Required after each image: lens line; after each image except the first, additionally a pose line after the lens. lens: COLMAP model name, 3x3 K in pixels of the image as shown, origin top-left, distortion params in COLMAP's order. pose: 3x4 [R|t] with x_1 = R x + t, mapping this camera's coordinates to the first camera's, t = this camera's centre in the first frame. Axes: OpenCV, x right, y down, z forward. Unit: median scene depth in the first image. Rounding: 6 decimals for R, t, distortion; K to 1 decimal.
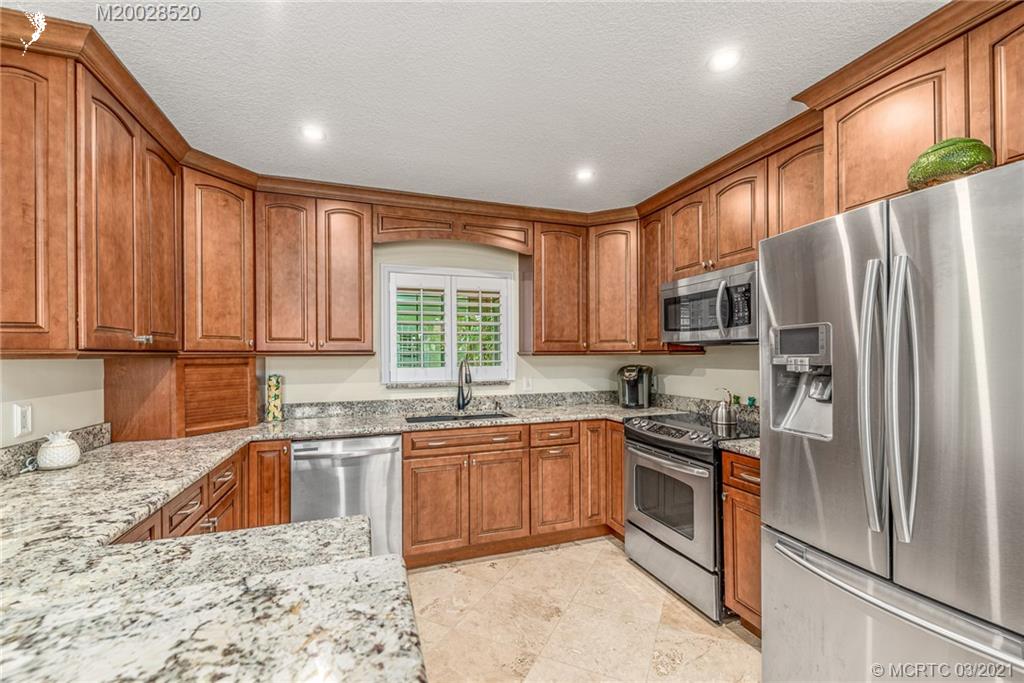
lens RADIAL K [[426.3, 0, 511.4], [0, 426.3, 349.3], [0, 0, 1]] dist [0.010683, -0.005221]
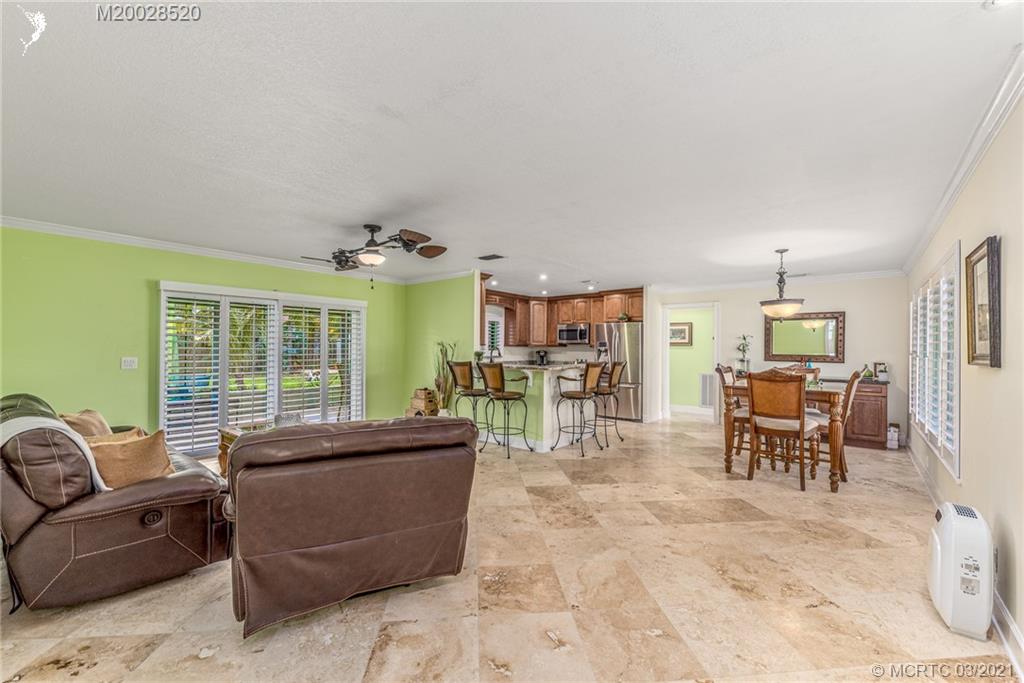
lens RADIAL K [[426.3, 0, 508.6], [0, 426.3, 333.2], [0, 0, 1]] dist [0.010683, -0.005221]
pose [[0.854686, 0.032425, 0.518132, -1.720477], [-0.021241, 0.999396, -0.027504, 0.005445], [-0.518711, 0.012502, 0.854858, -1.639648]]
